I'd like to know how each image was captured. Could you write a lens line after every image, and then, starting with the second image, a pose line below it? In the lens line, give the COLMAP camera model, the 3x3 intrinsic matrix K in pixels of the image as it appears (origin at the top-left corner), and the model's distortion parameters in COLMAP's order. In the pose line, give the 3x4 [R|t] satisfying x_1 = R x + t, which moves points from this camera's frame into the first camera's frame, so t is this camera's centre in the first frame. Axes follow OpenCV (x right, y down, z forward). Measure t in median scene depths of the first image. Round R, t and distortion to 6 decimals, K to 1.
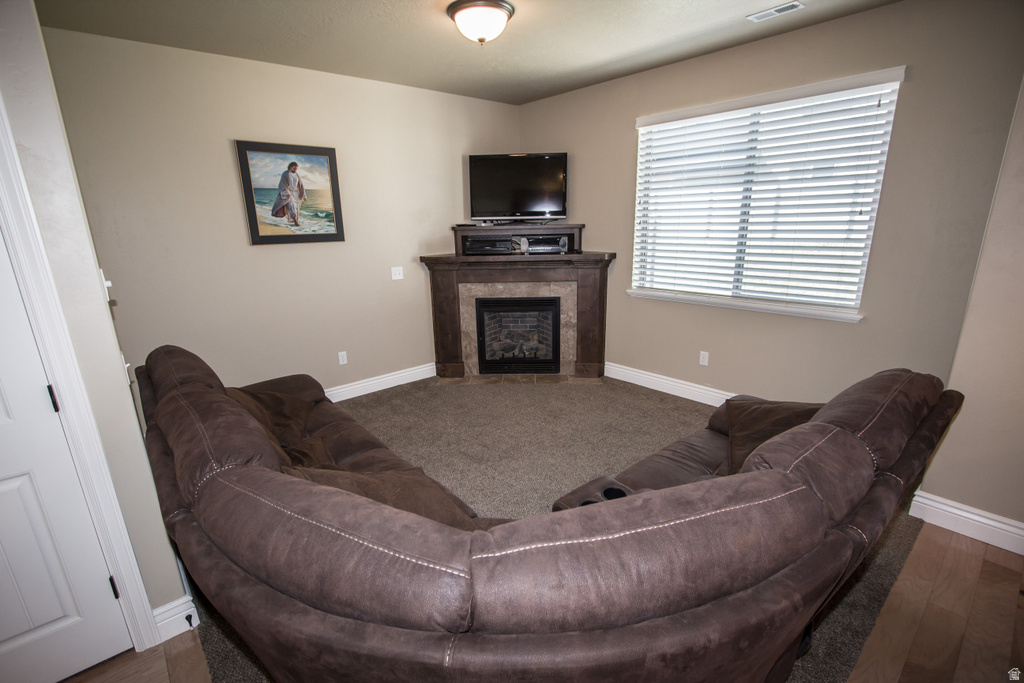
lens RADIAL K [[474.5, 0, 505.4], [0, 474.5, 359.5], [0, 0, 1]] dist [-0.021813, 0.006278]
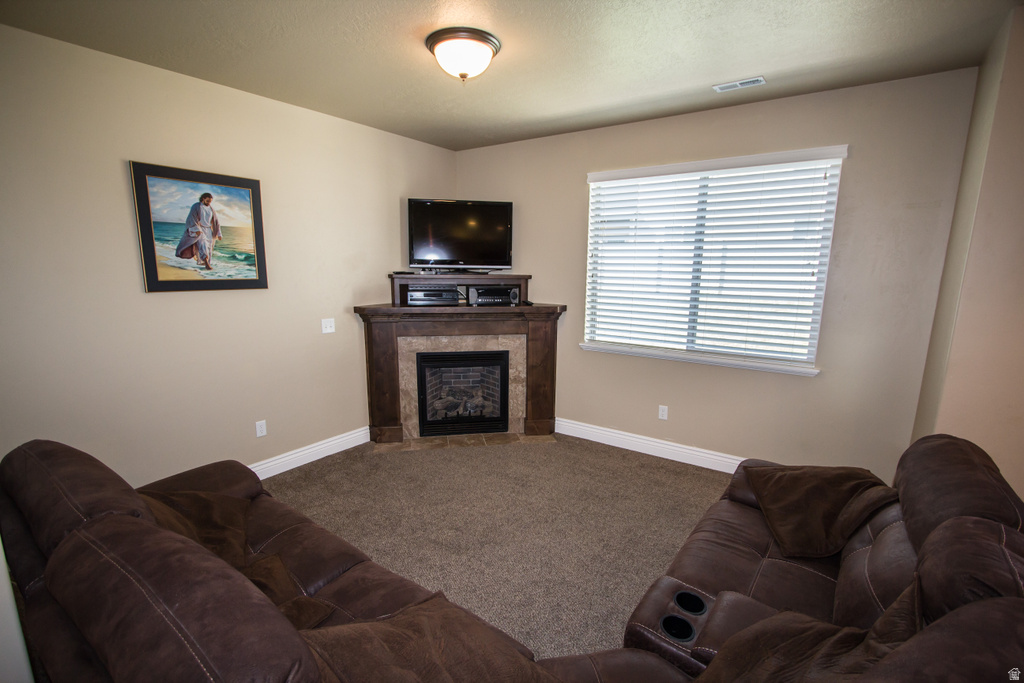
lens RADIAL K [[474.5, 0, 505.4], [0, 474.5, 359.5], [0, 0, 1]] dist [-0.021813, 0.006278]
pose [[0.972582, -0.014375, 0.232115, -0.119504], [0.035645, 0.995509, -0.087704, -0.034863], [-0.229812, 0.093573, 0.968726, 0.099353]]
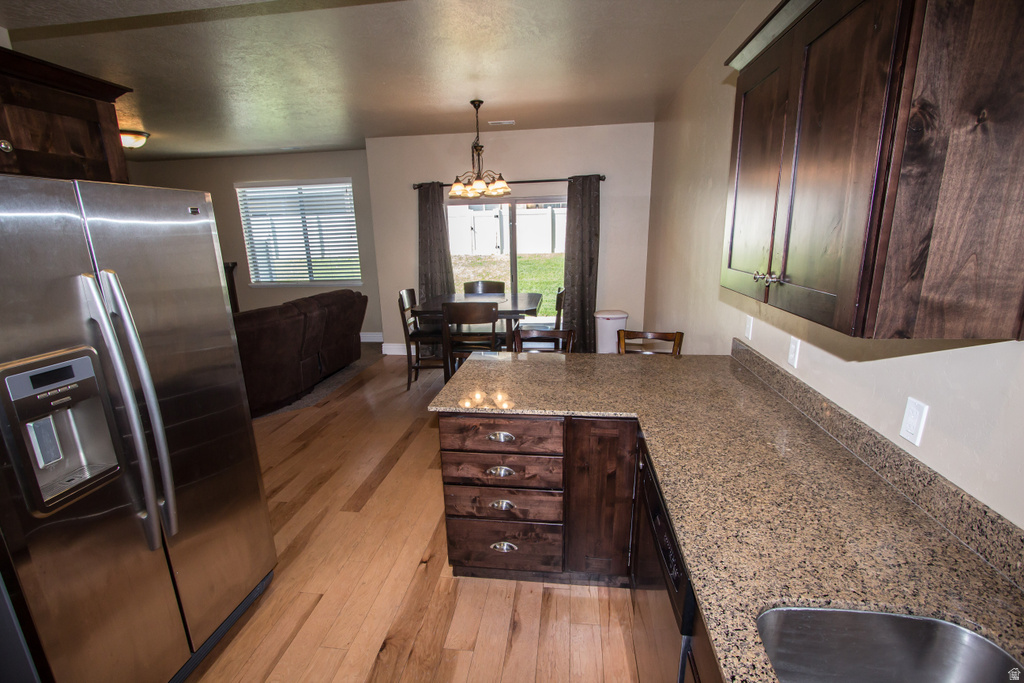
lens RADIAL K [[474.5, 0, 505.4], [0, 474.5, 359.5], [0, 0, 1]] dist [-0.021813, 0.006278]
pose [[0.751261, -0.164528, 0.639169, -0.163935], [0.190862, 0.981211, 0.028239, 0.237782], [-0.631805, 0.100778, 0.768548, -0.807271]]
